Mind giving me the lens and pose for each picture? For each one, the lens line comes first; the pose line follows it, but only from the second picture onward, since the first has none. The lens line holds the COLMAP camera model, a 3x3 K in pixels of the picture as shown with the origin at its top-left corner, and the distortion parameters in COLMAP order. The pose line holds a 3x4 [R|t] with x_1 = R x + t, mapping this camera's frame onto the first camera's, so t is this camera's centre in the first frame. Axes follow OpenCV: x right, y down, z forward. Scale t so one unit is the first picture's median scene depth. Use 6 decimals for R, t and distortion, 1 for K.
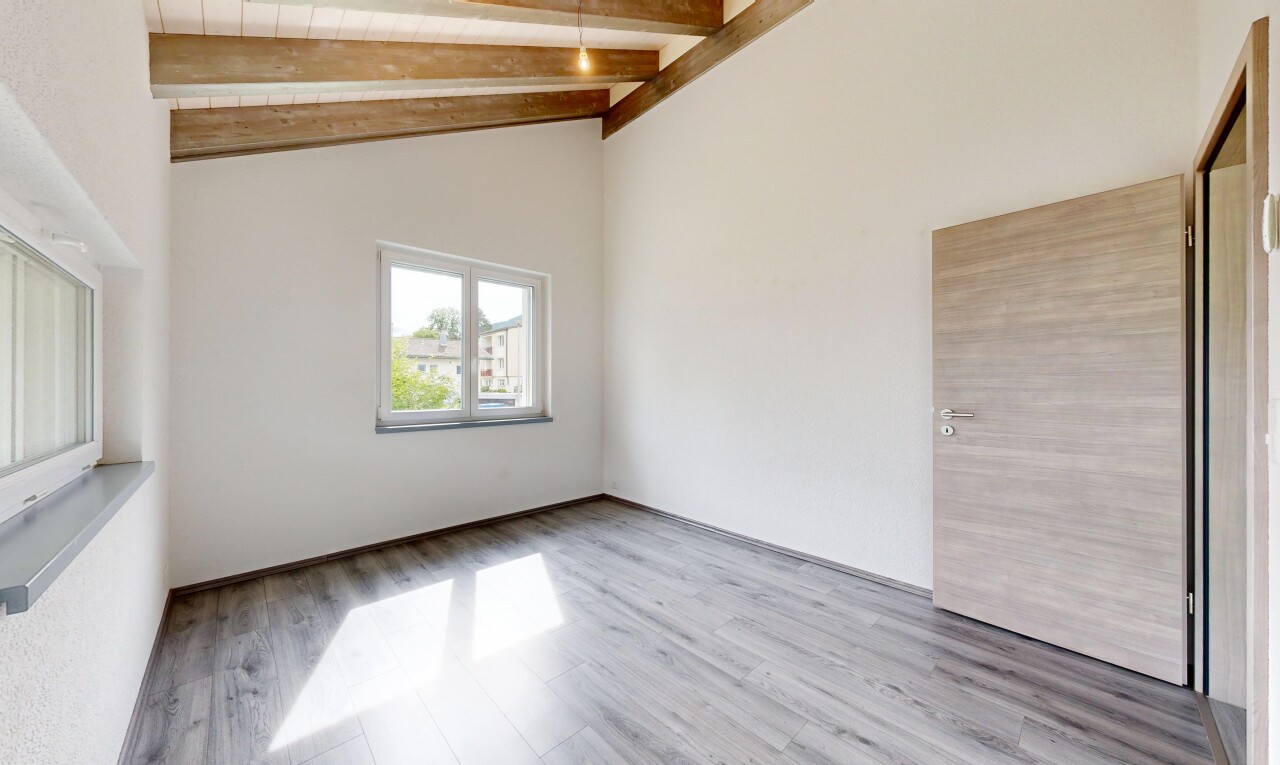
lens RADIAL K [[429.5, 0, 635.0], [0, 429.5, 385.3], [0, 0, 1]] dist [0.000354, 0.000007]
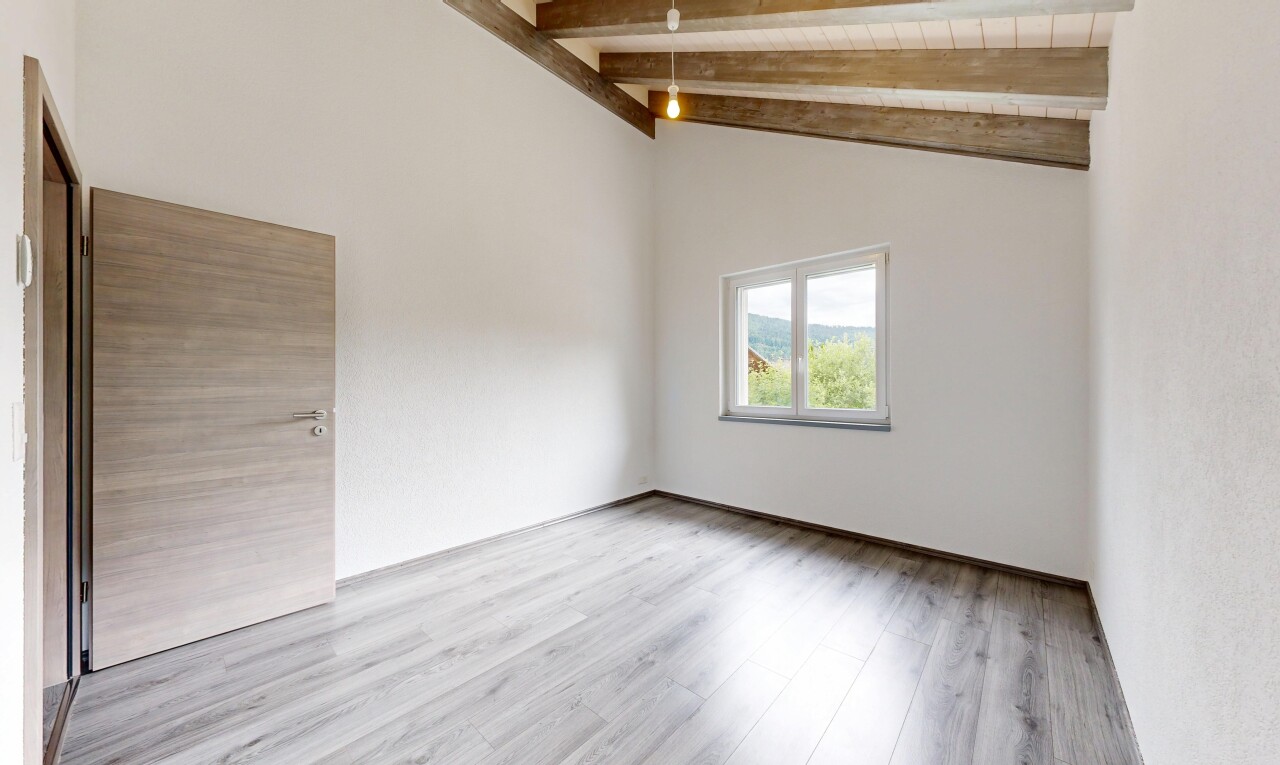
lens RADIAL K [[429.5, 0, 635.0], [0, 429.5, 385.3], [0, 0, 1]] dist [0.000354, 0.000007]
pose [[0.078775, 0.007585, -0.996864, 0.605422], [0.000202, 0.999971, 0.007625, -0.006194], [0.996892, -0.000802, 0.078771, 0.546449]]
